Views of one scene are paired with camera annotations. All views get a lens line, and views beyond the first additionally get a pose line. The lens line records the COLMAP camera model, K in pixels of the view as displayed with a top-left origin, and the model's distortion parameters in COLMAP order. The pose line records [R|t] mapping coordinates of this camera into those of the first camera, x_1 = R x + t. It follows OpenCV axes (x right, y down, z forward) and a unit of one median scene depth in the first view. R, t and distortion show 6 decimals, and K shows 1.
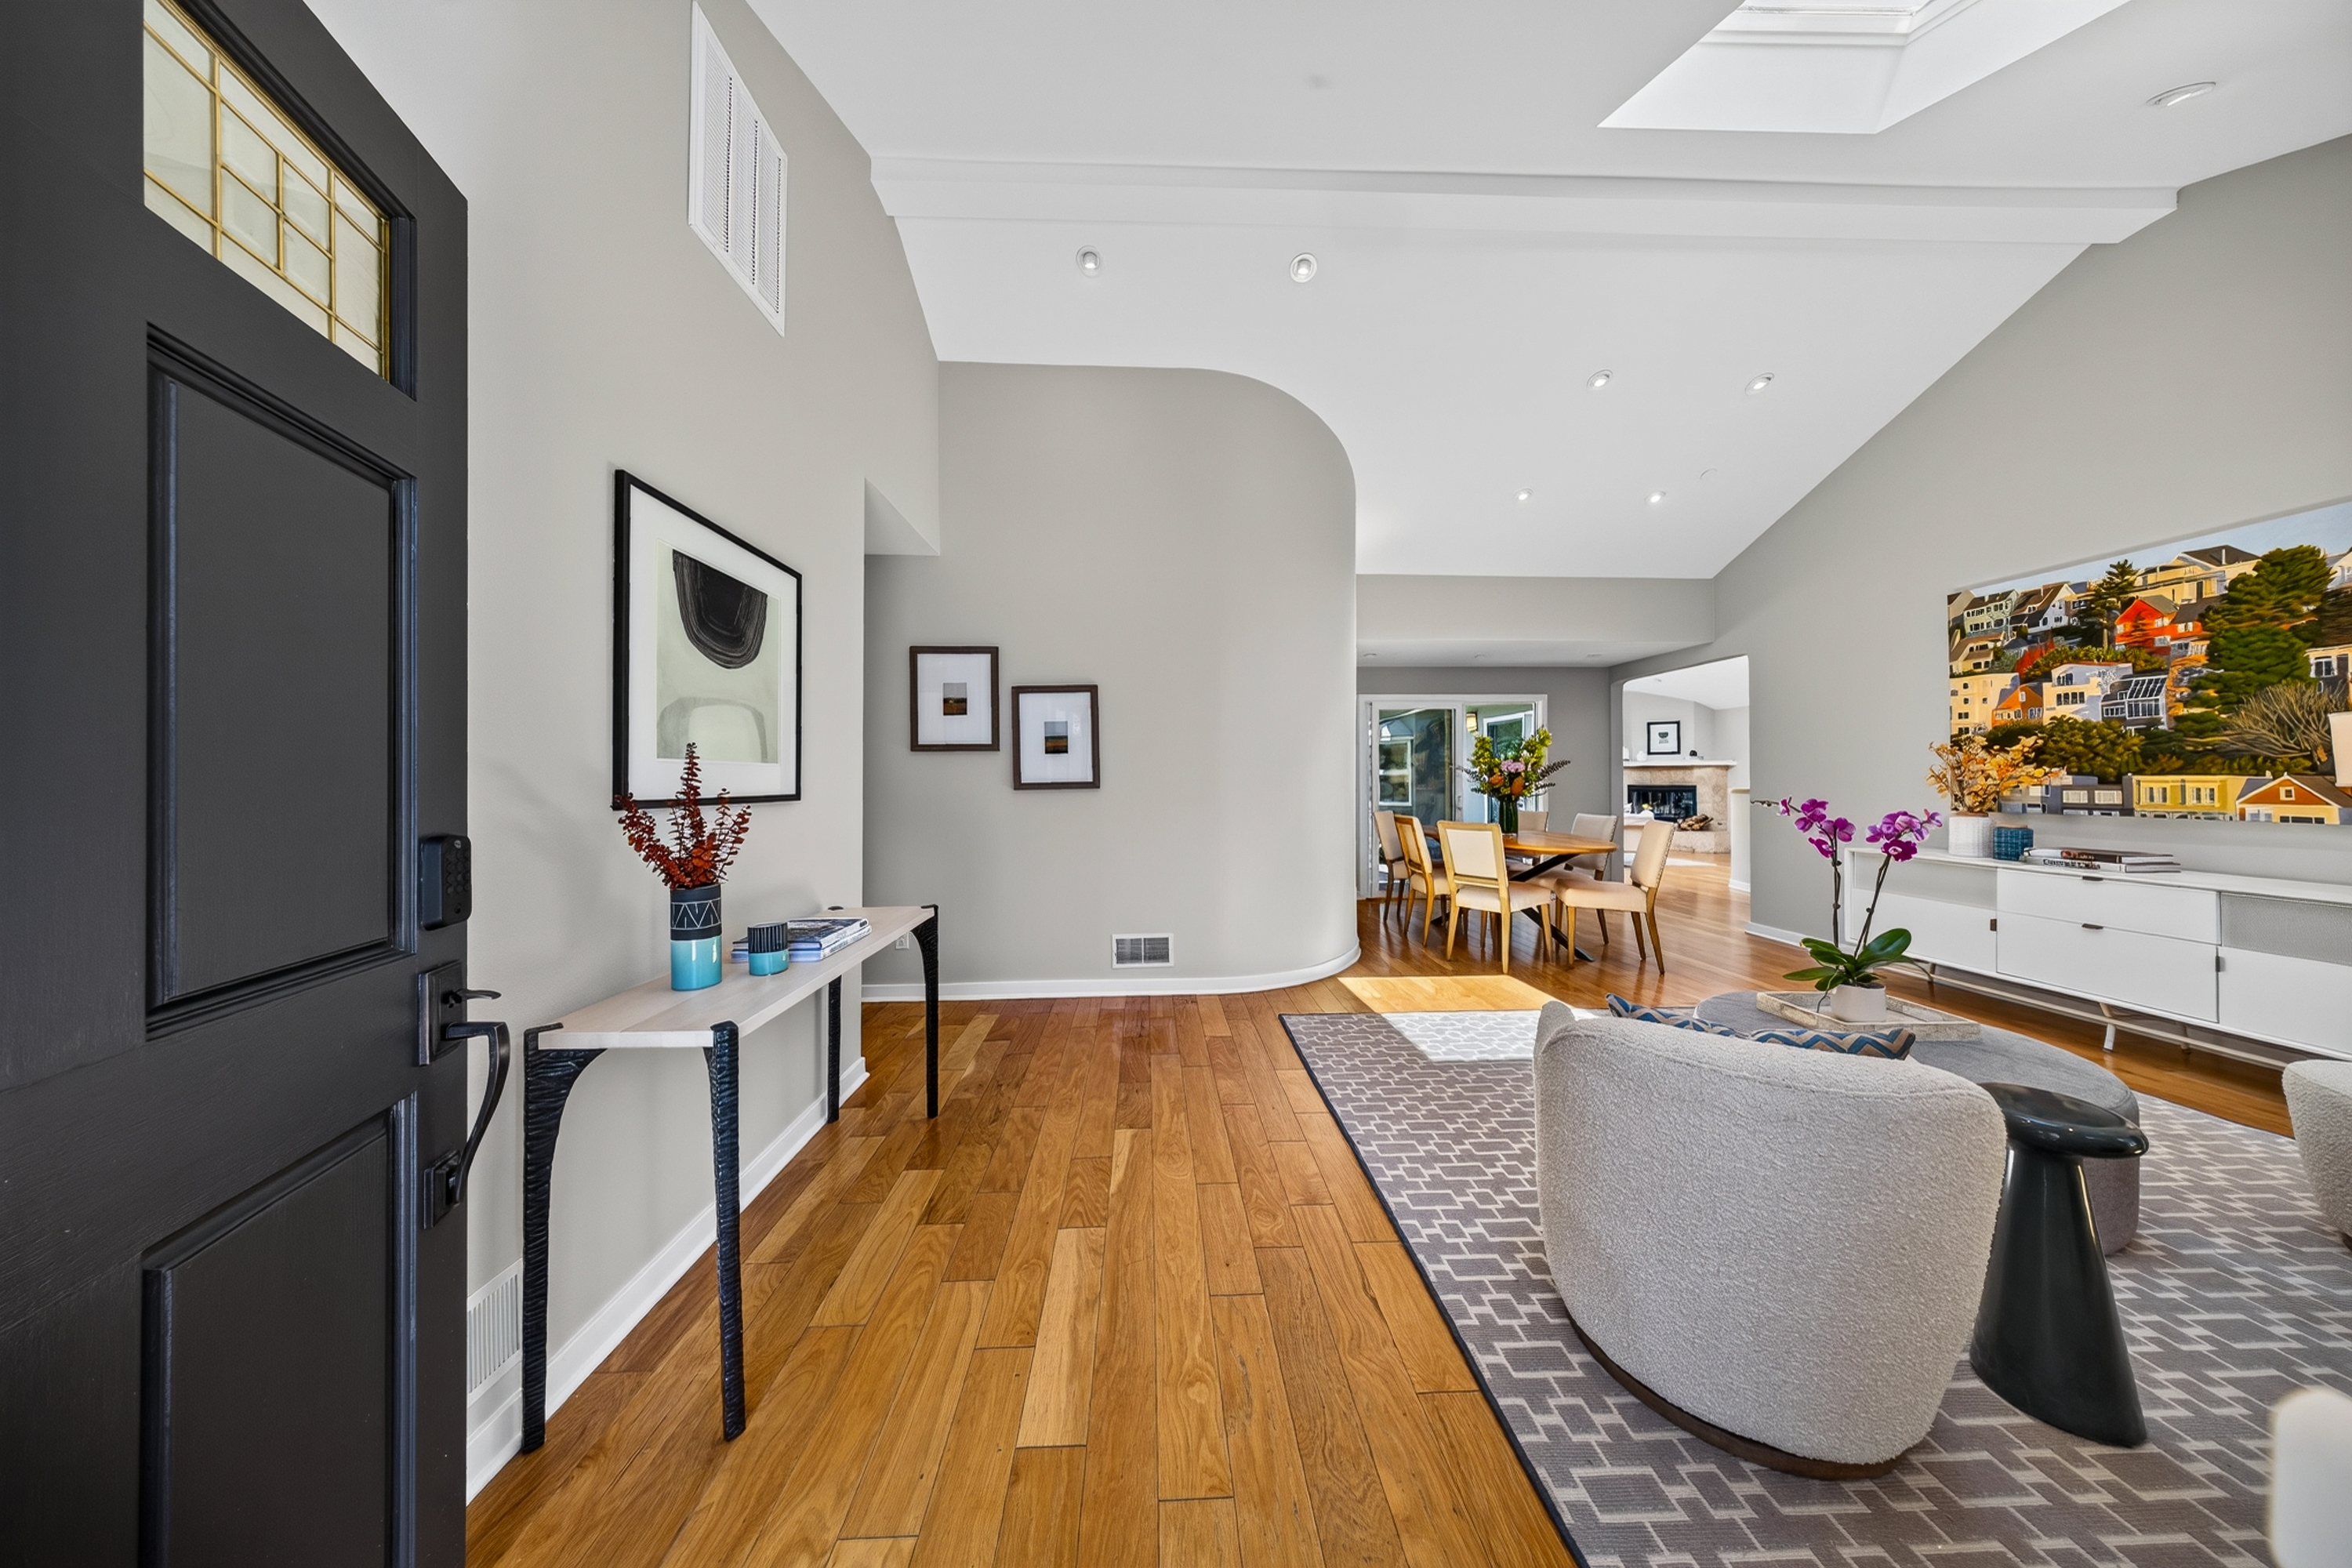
lens RADIAL K [[689.6, 0, 1170.5], [0, 689.6, 780.4], [0, 0, 1]] dist [-0.007235, 0.000020]
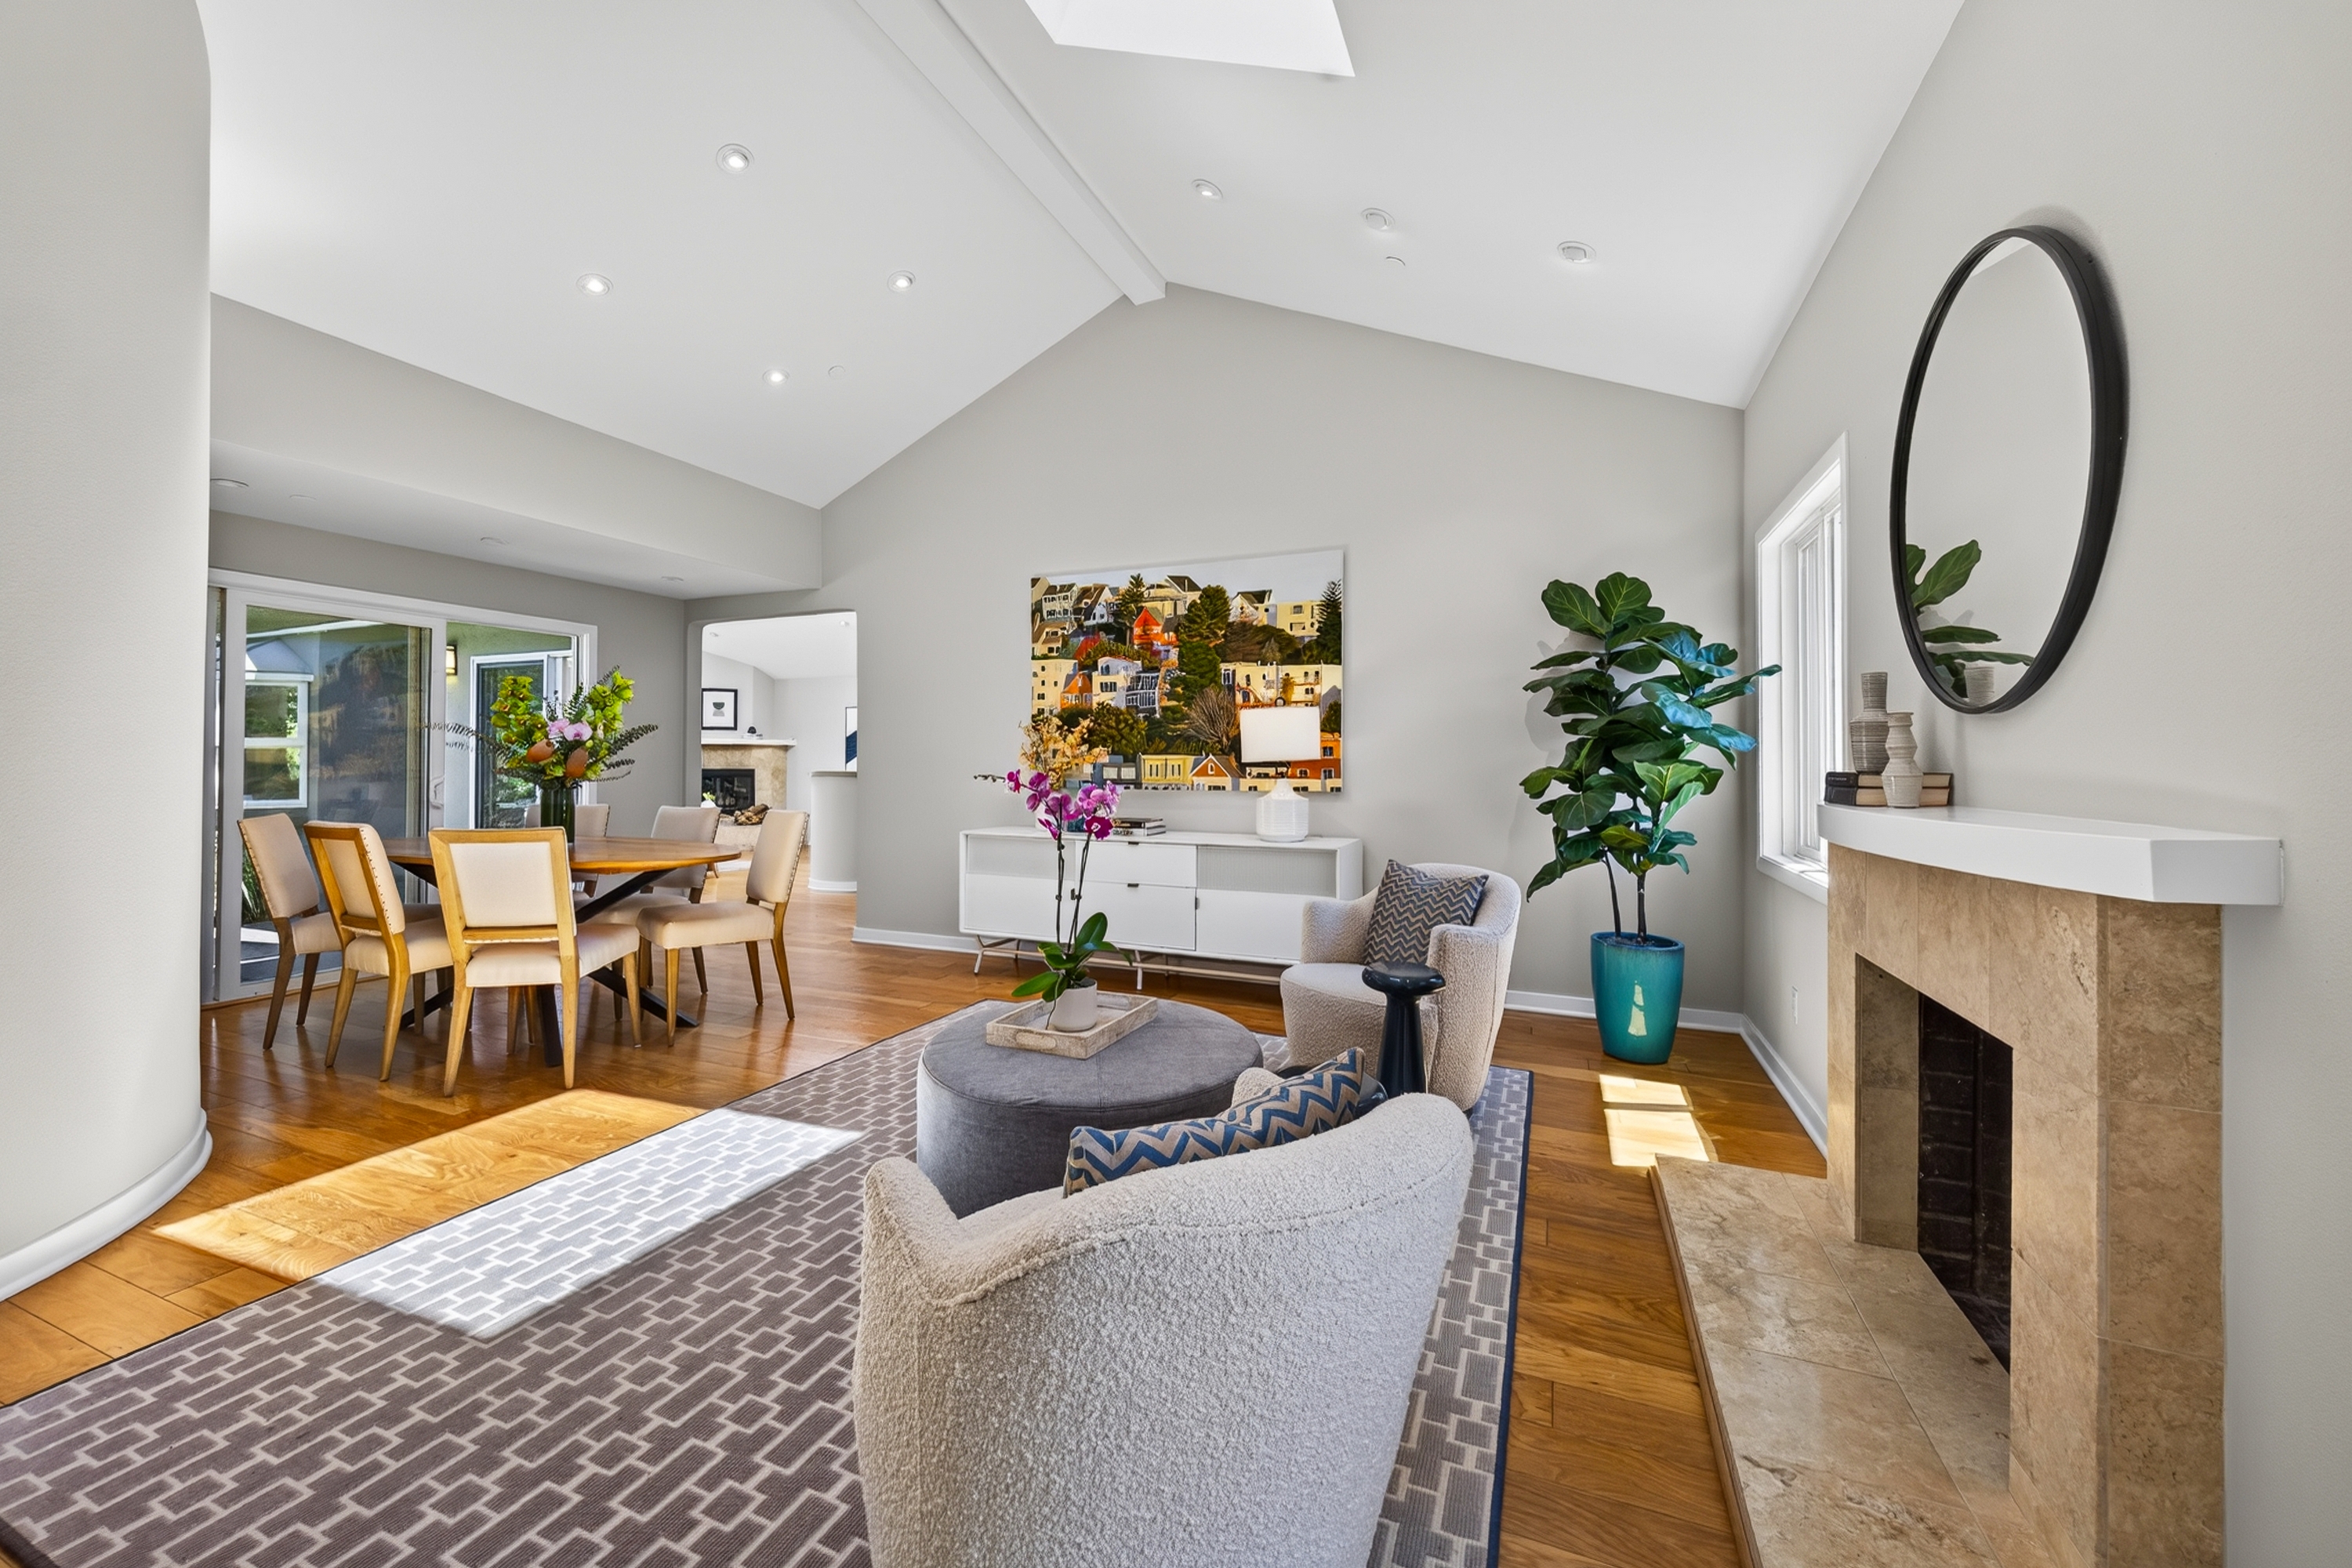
lens RADIAL K [[888.1, 0, 1192.3], [0, 888.1, 756.1], [0, 0, 1]] dist [0.000075, -0.006002]
pose [[0.409941, 0.012940, 0.912020, 0.021697], [-0.002023, 0.999910, -0.013277, 0.013161], [-0.912110, 0.003598, 0.409930, 0.233539]]
